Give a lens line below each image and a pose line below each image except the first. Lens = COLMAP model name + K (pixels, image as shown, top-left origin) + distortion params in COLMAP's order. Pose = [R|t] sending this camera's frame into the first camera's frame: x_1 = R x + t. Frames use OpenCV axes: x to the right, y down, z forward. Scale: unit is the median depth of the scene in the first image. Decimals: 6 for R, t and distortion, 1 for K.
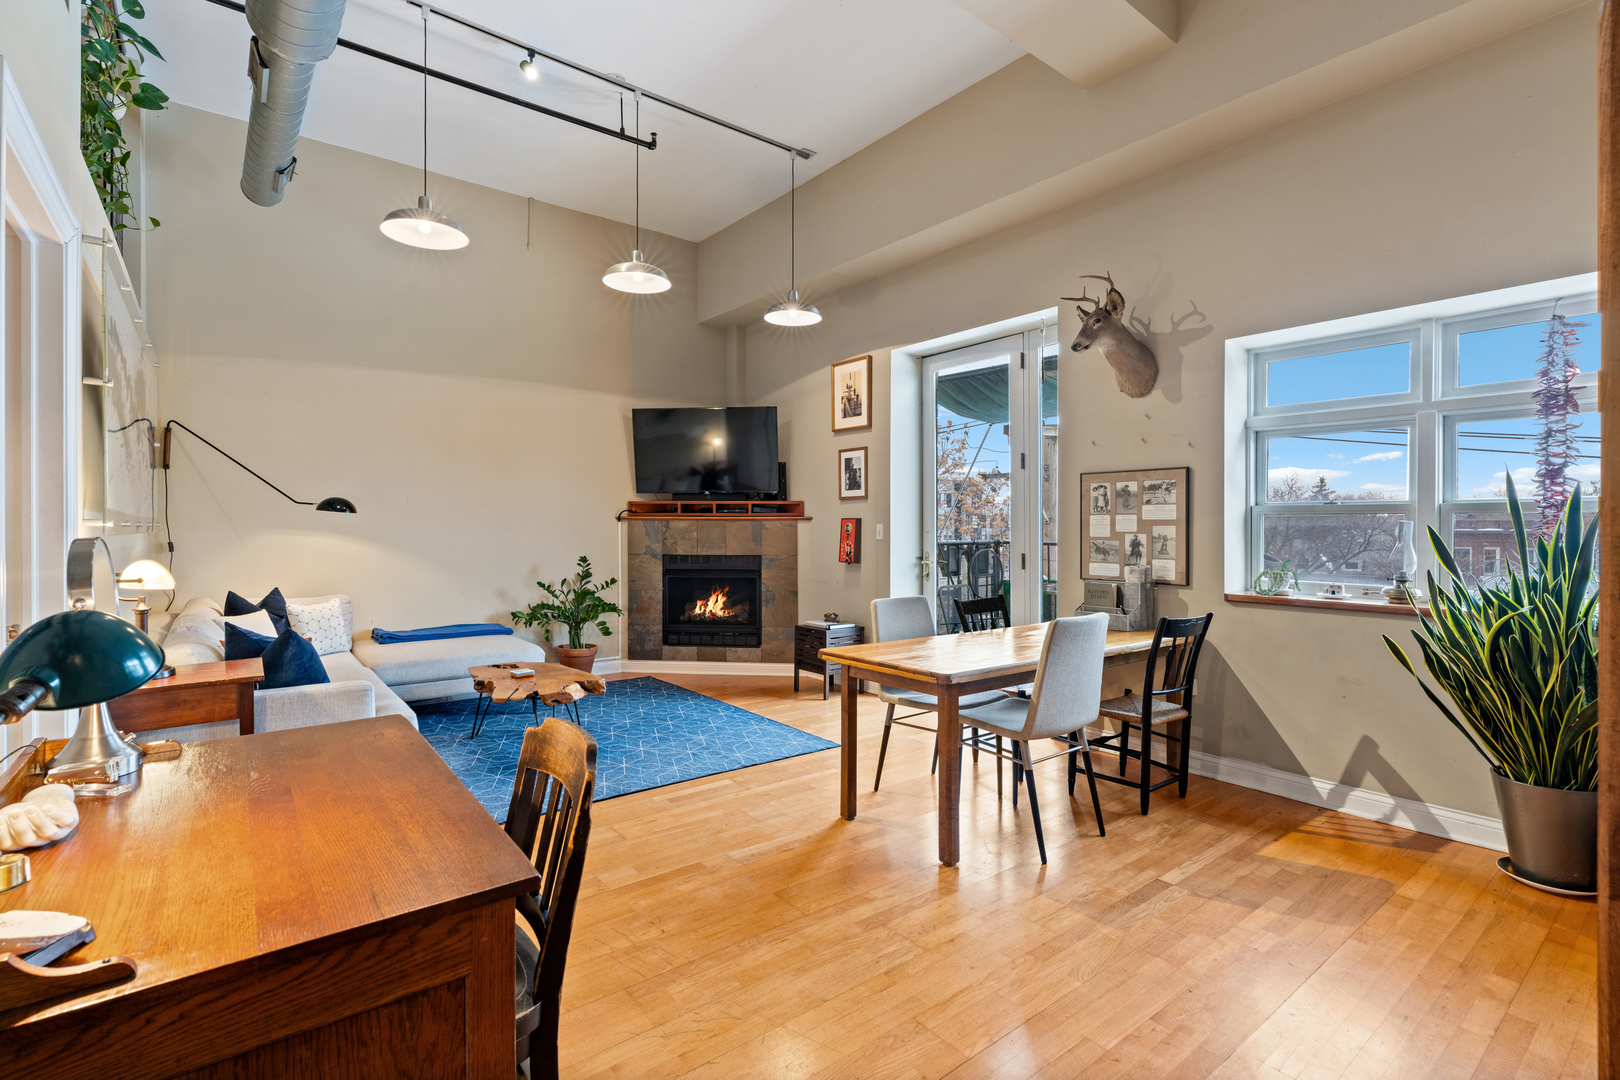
lens RADIAL K [[746.6, 0, 802.0], [0, 746.6, 530.6], [0, 0, 1]] dist [-0.008795, 0.005971]
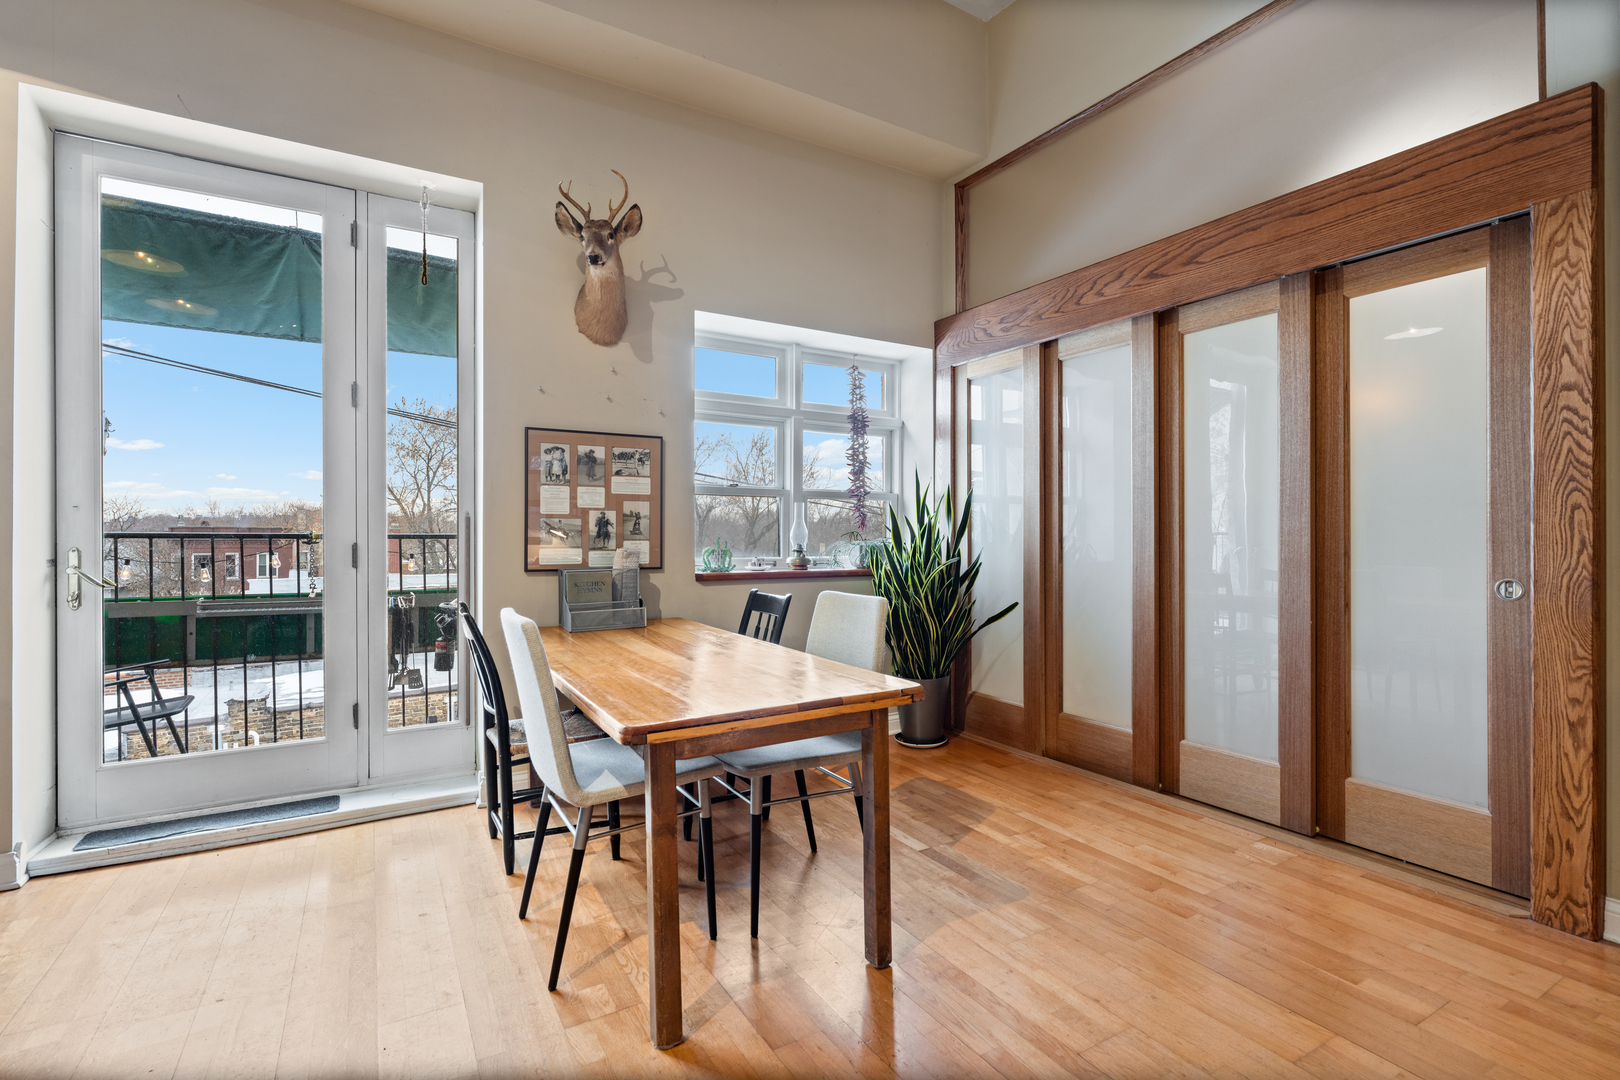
lens RADIAL K [[746.6, 0, 799.0], [0, 746.6, 533.1], [0, 0, 1]] dist [-0.008795, 0.005971]
pose [[0.125078, 0.001066, 0.992146, -0.274656], [0.005335, 0.999984, -0.001747, 0.025645], [-0.992133, 0.005512, 0.125071, 0.546988]]
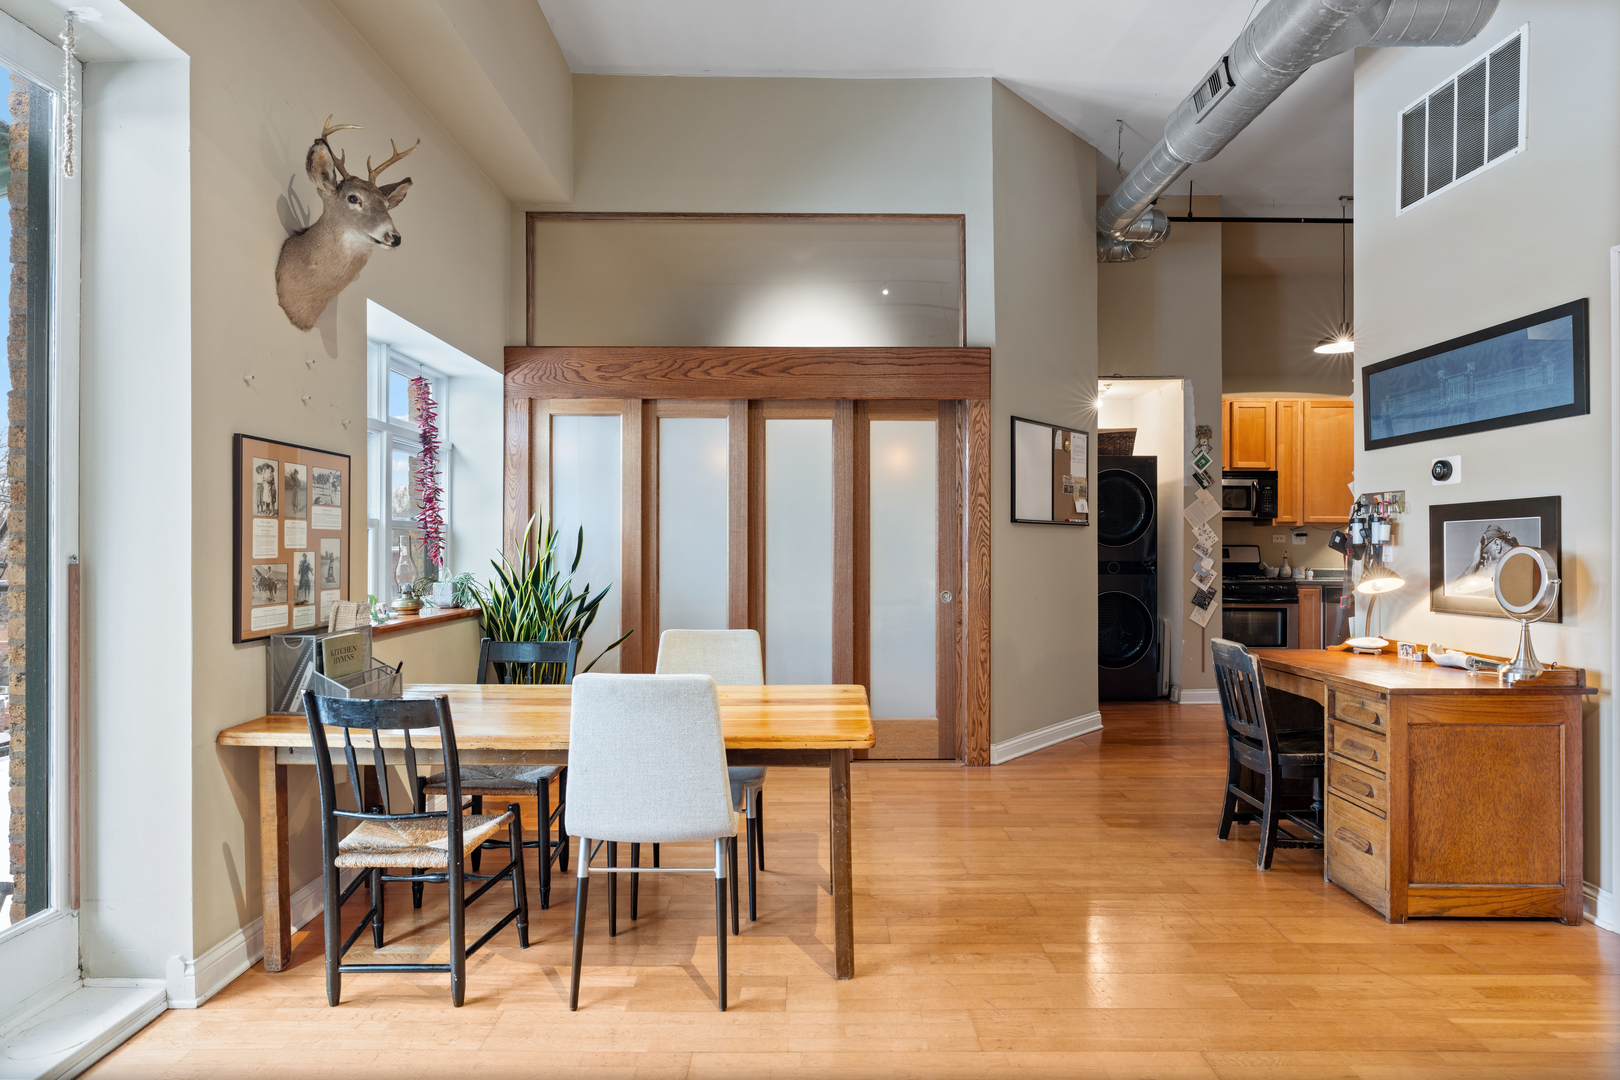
lens RADIAL K [[863.1, 0, 798.3], [0, 863.1, 543.2], [0, 0, 1]] dist [0.002740, -0.000111]
pose [[-0.787717, 0.001367, 0.616036, -0.245088], [0.003629, 0.999990, 0.002421, -0.002310], [-0.616027, 0.004143, -0.787714, 1.048539]]
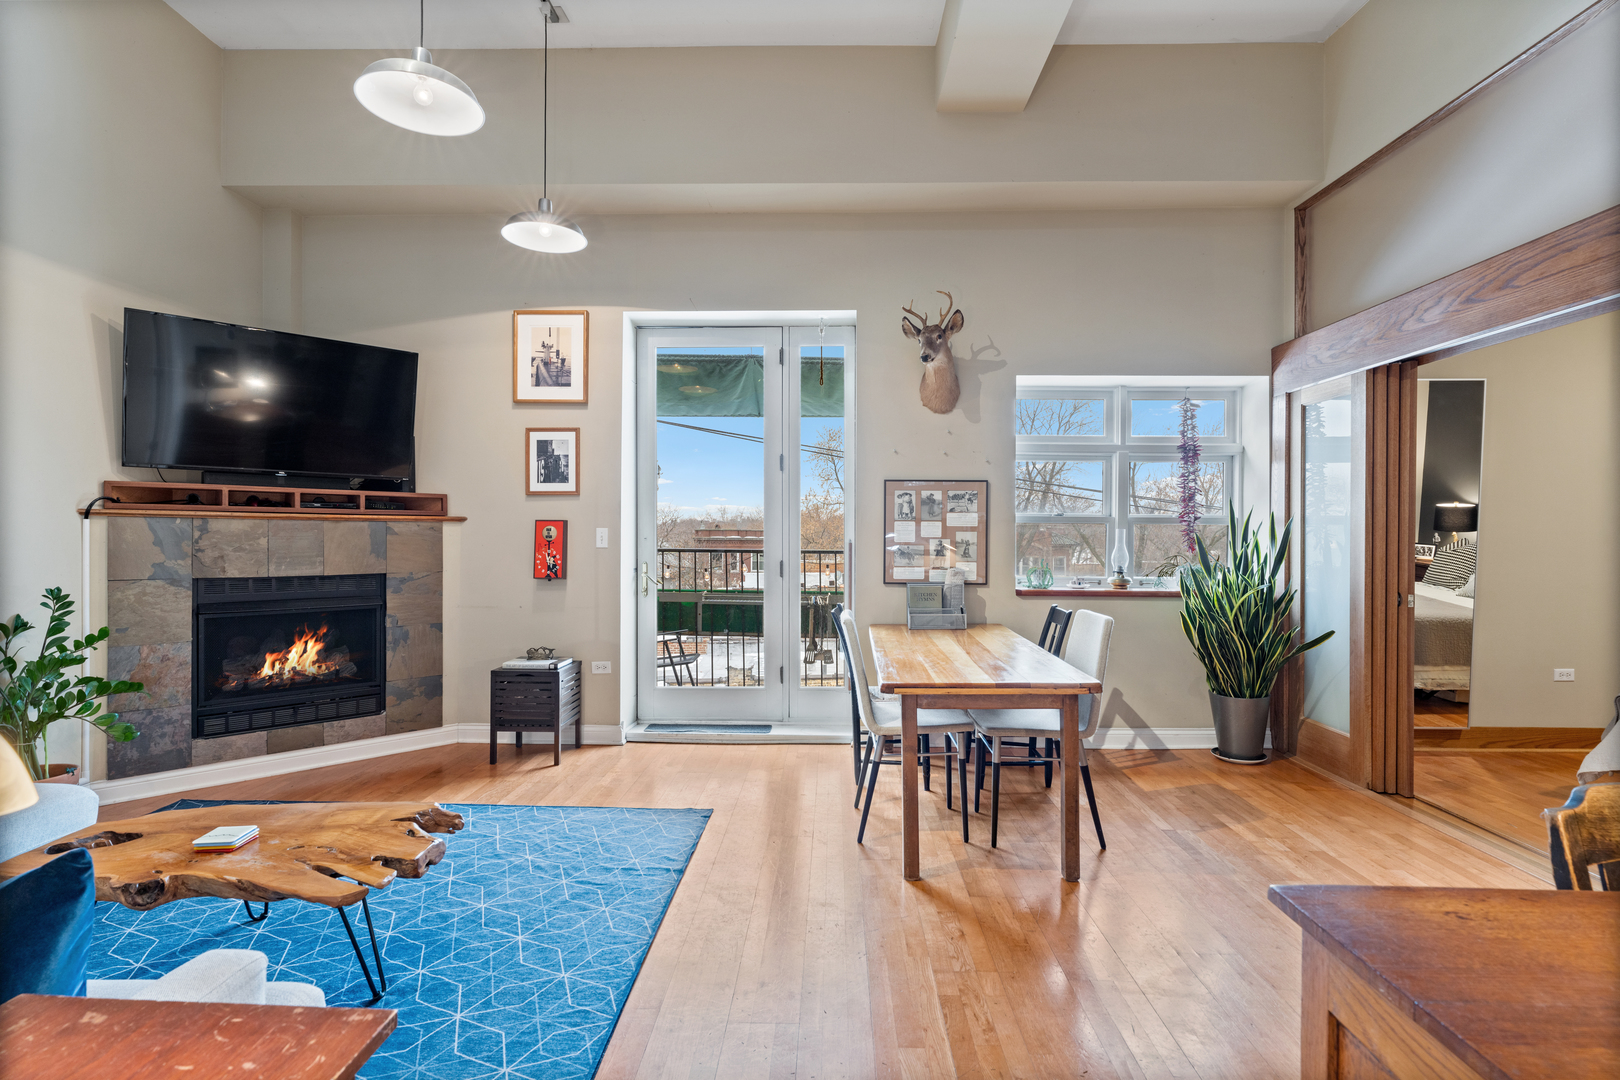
lens RADIAL K [[785.2, 0, 807.7], [0, 785.2, 532.9], [0, 0, 1]] dist [-0.003004, 0.000612]
pose [[0.634243, 0.002280, 0.773131, -0.447736], [0.000381, 0.999995, -0.003261, -0.000710], [-0.773134, 0.002363, 0.634238, 0.339987]]
